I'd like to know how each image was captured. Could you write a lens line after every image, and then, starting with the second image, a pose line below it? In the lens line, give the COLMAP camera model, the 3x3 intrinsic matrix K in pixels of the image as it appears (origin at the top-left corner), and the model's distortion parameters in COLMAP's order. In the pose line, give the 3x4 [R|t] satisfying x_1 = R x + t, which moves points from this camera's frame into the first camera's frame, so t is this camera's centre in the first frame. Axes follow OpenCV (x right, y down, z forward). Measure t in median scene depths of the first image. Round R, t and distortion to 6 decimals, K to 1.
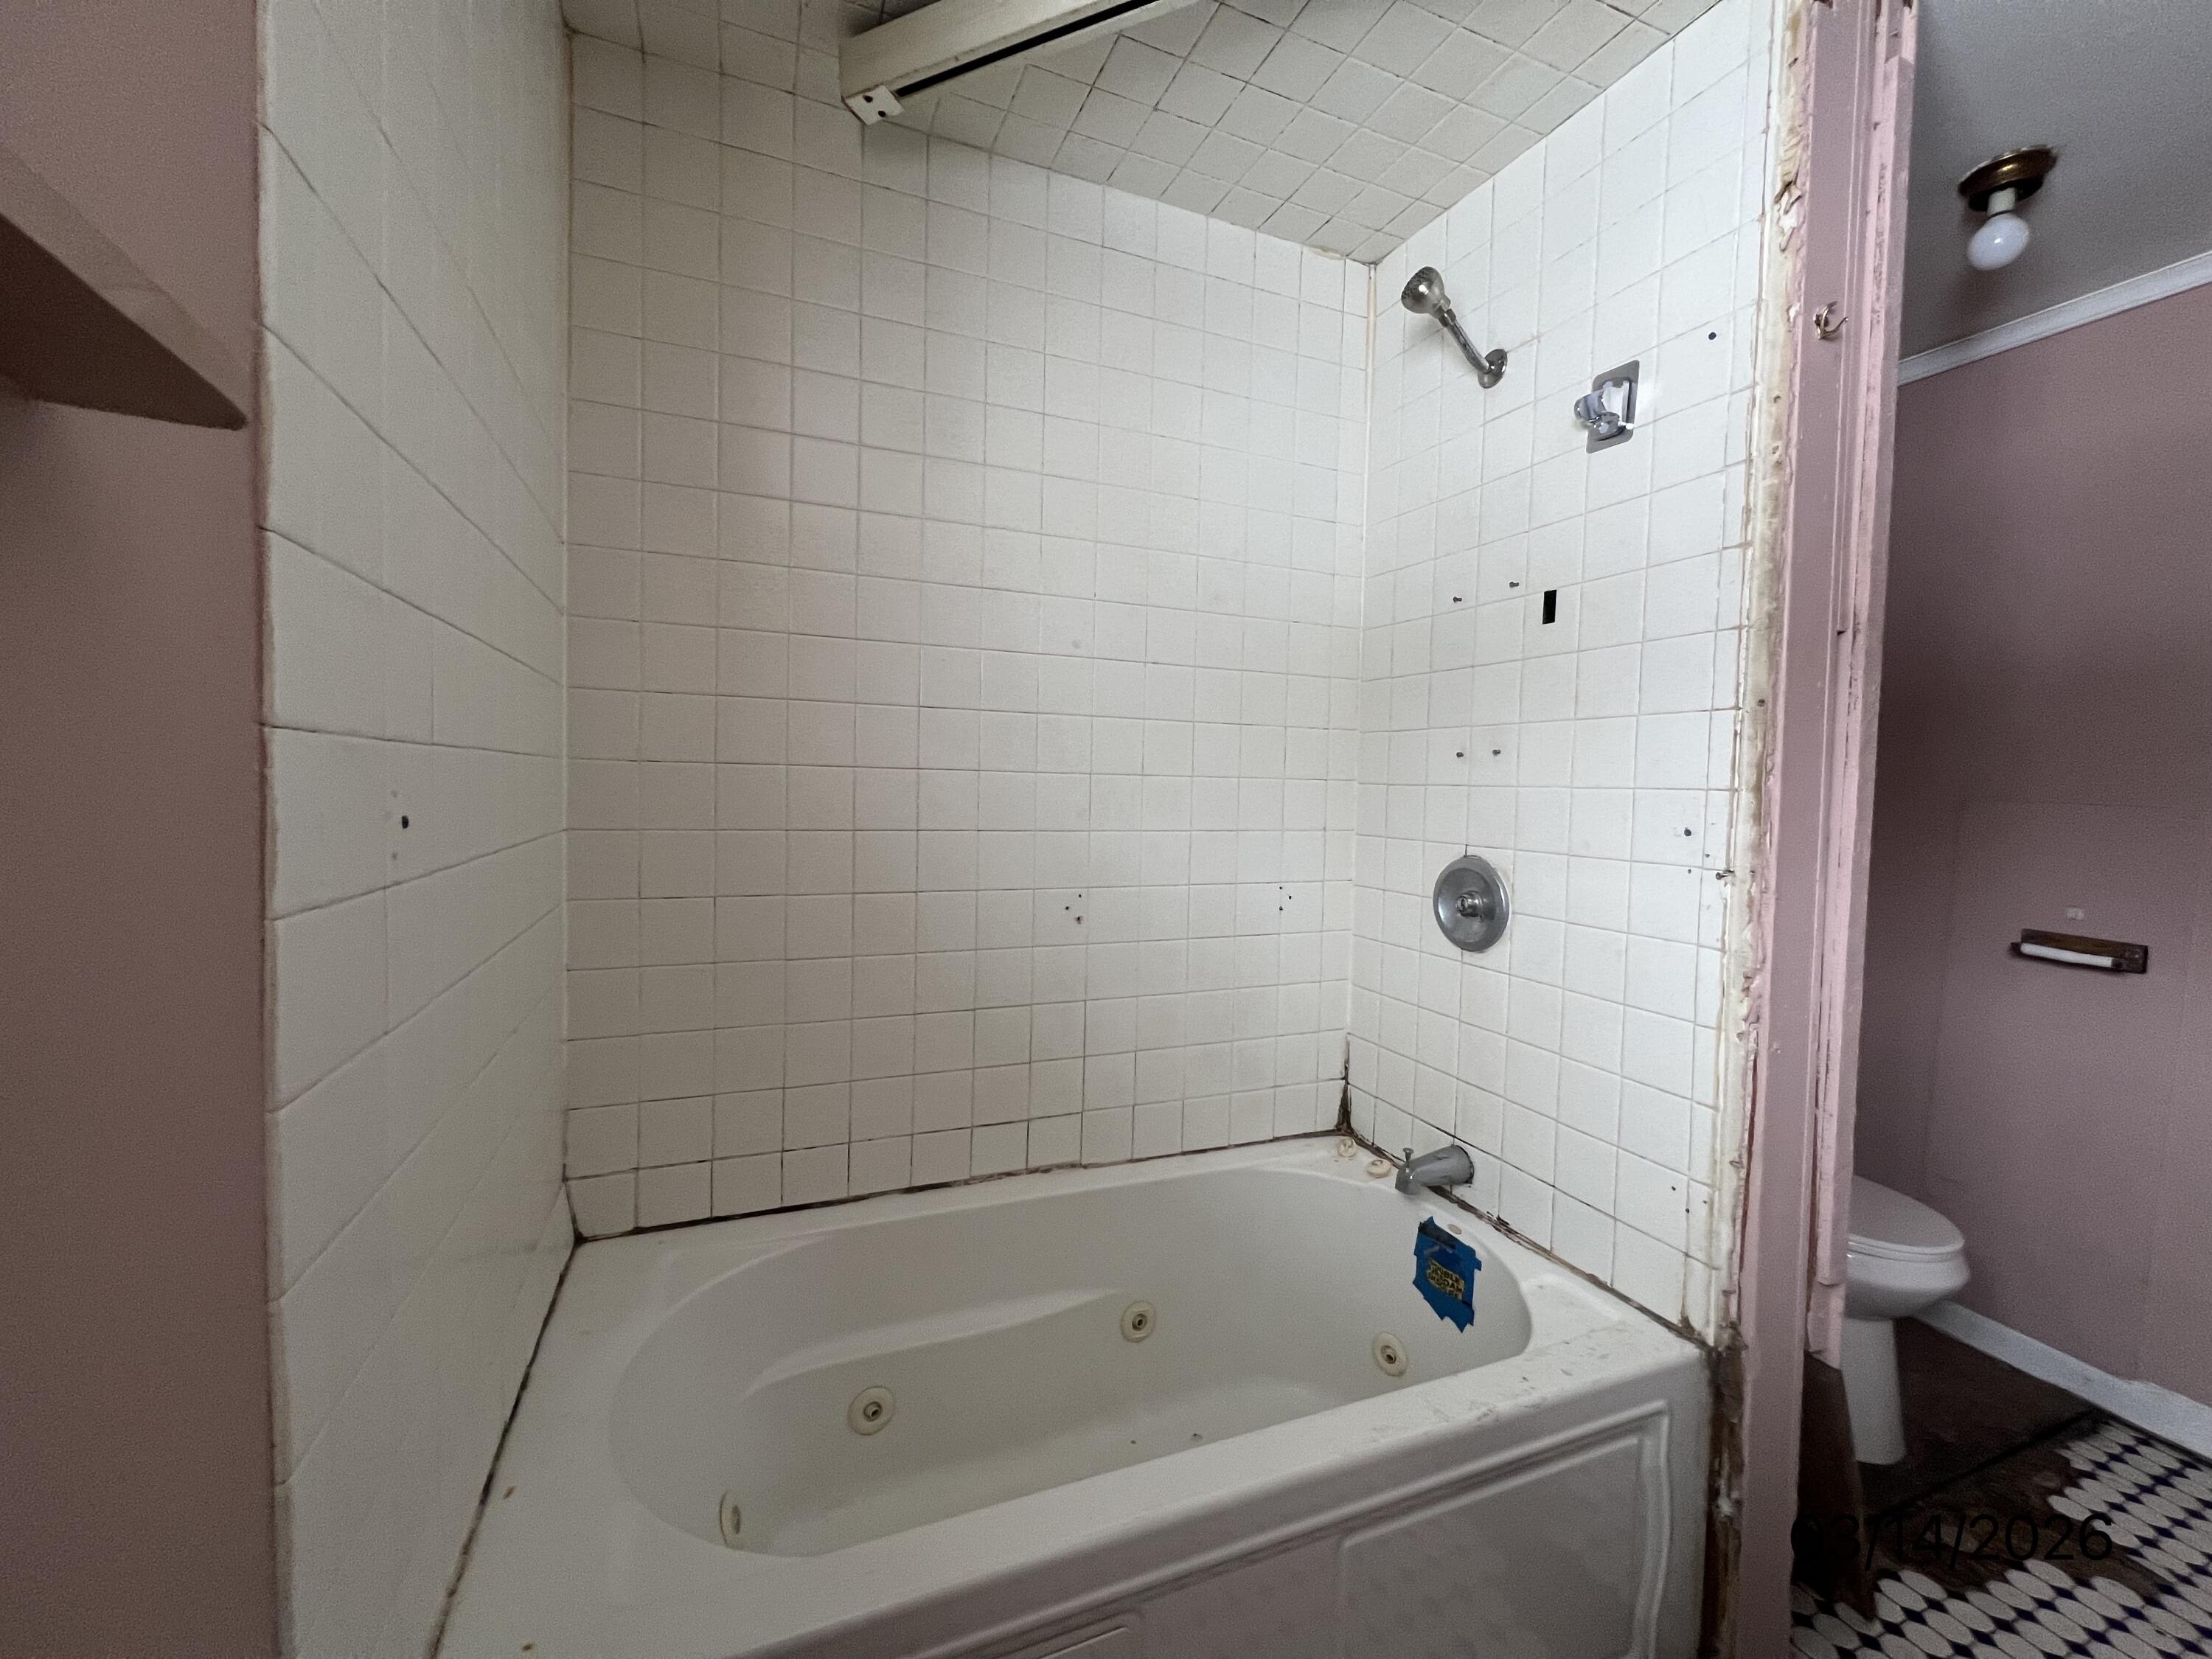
lens RADIAL K [[881.2, 0, 1102.6], [0, 881.2, 822.5], [0, 0, 1]] dist [0.001420, -0.000786]
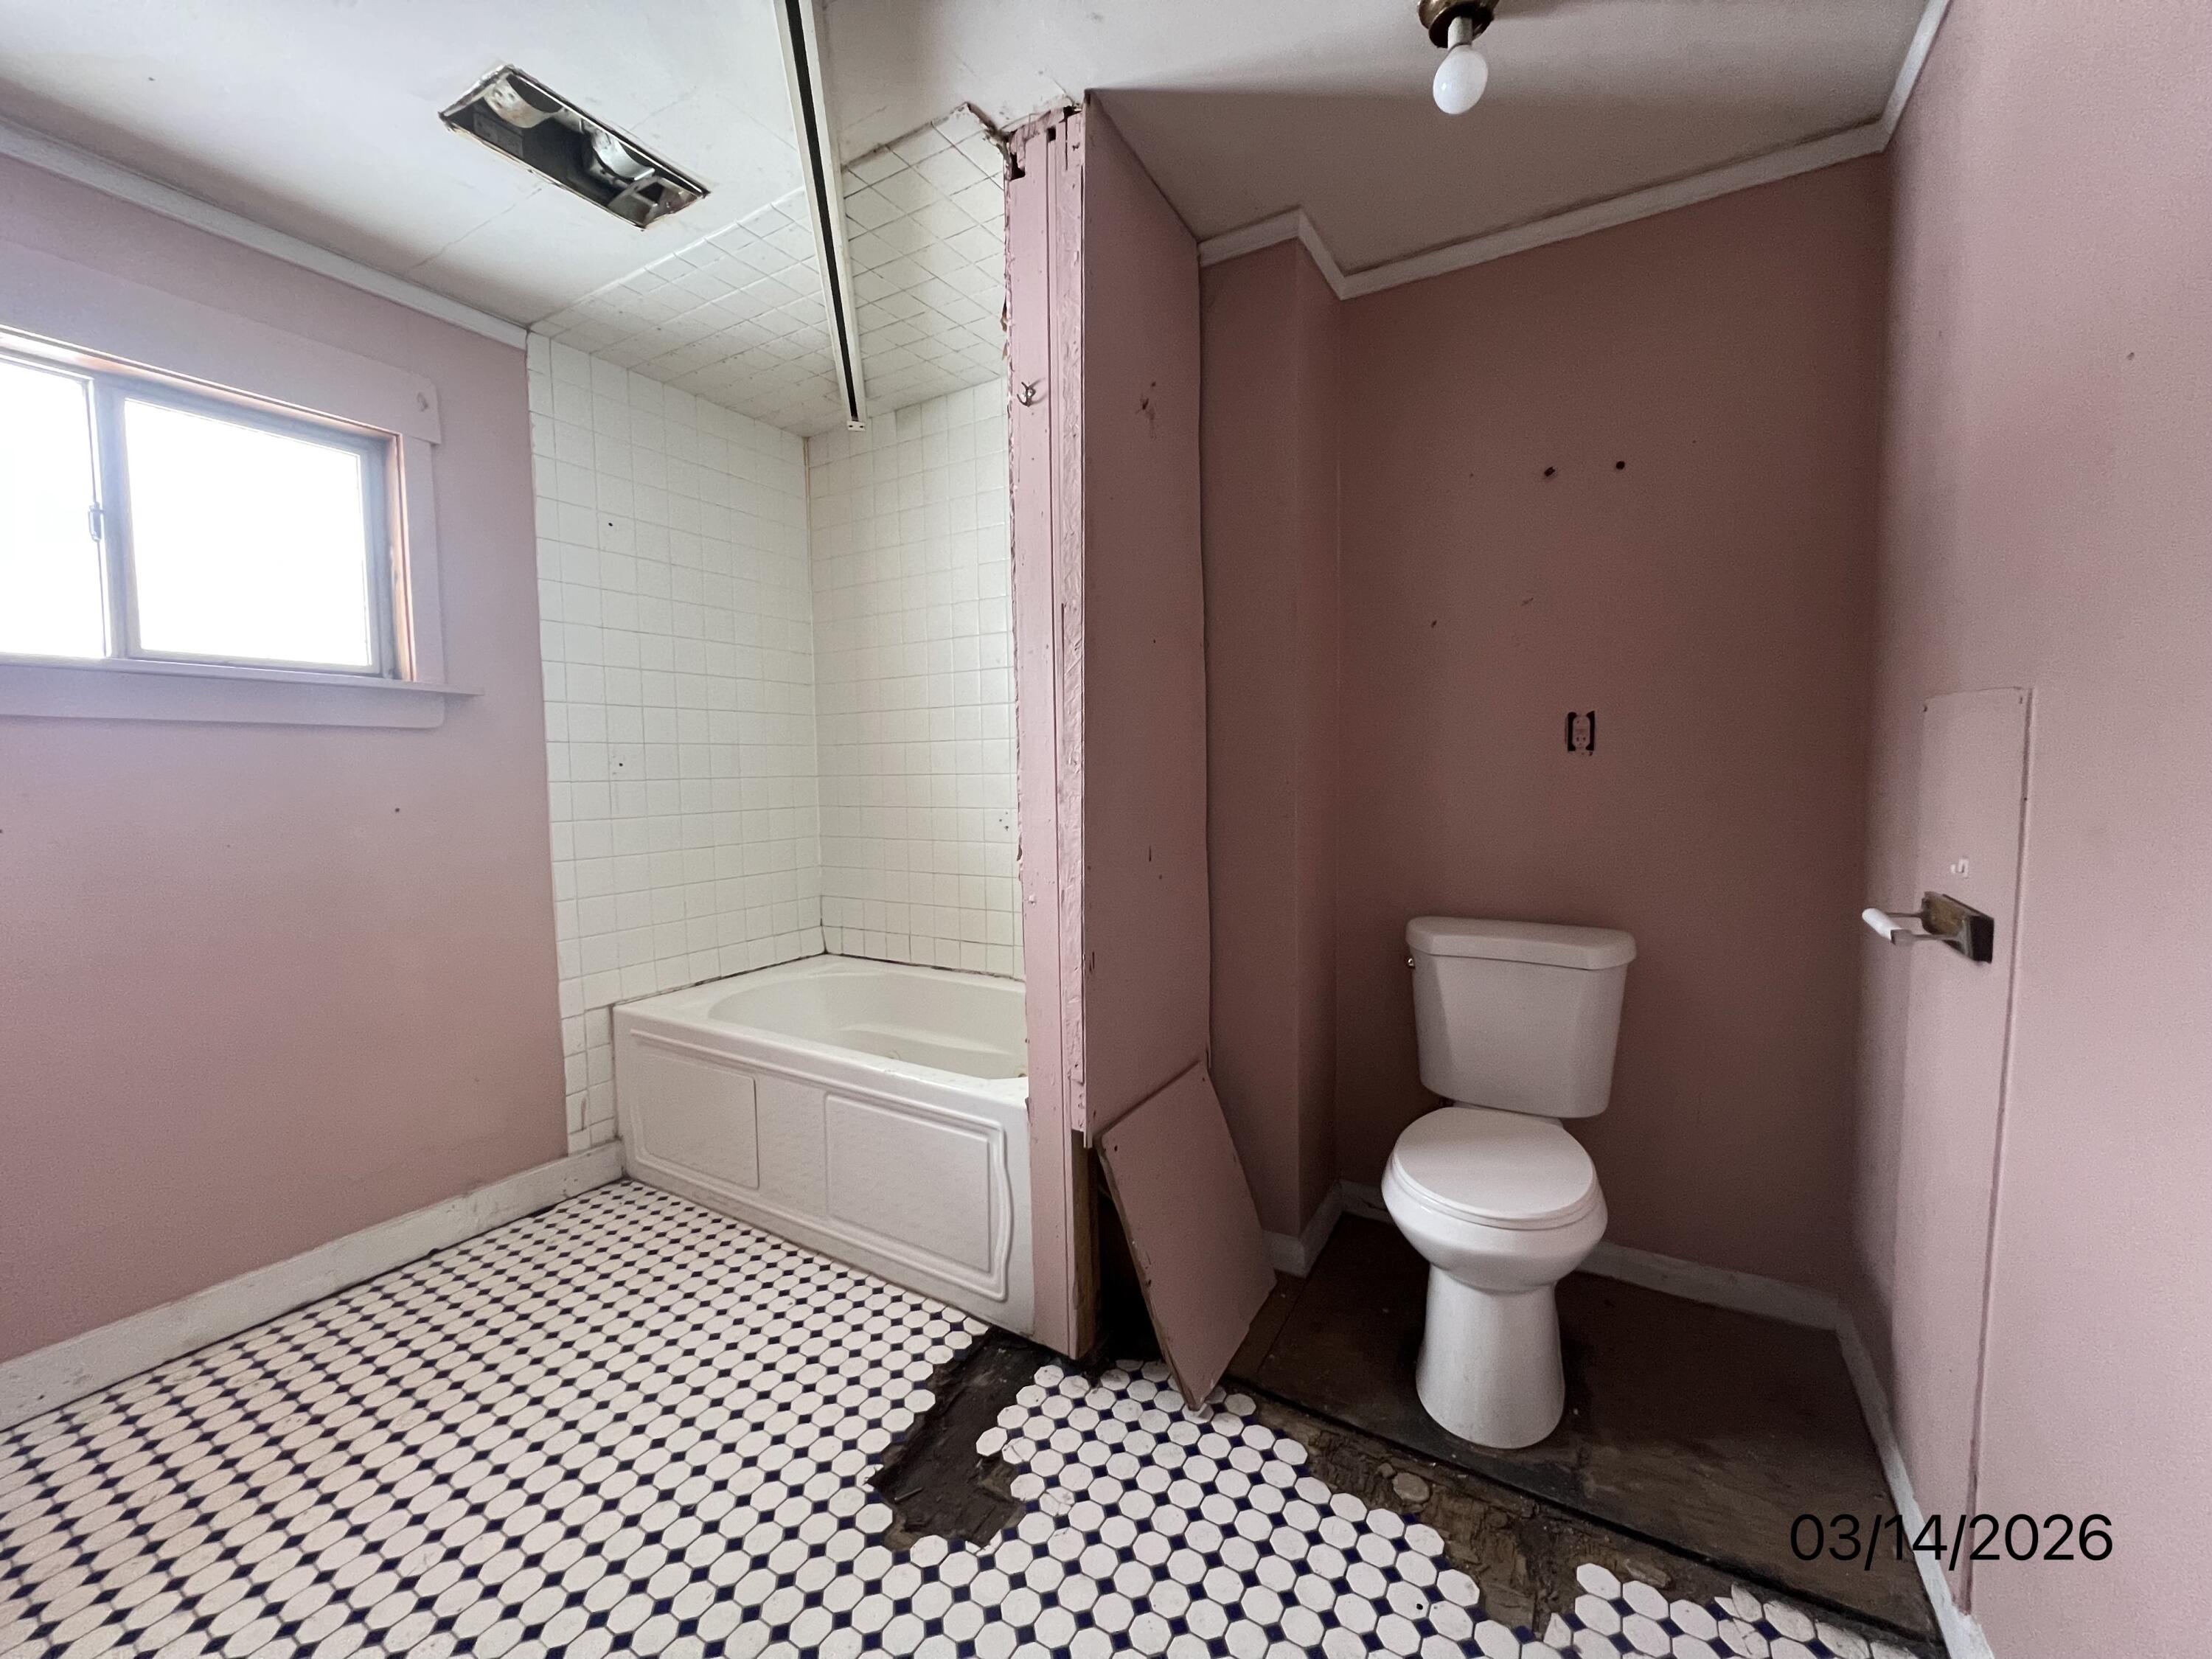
lens RADIAL K [[881.2, 0, 1107.4], [0, 881.2, 818.2], [0, 0, 1]] dist [0.001420, -0.000786]
pose [[0.608625, 0.016555, -0.793286, 1.579425], [-0.004151, 0.999835, 0.017681, 0.071111], [0.793448, -0.007468, 0.608593, 0.167490]]
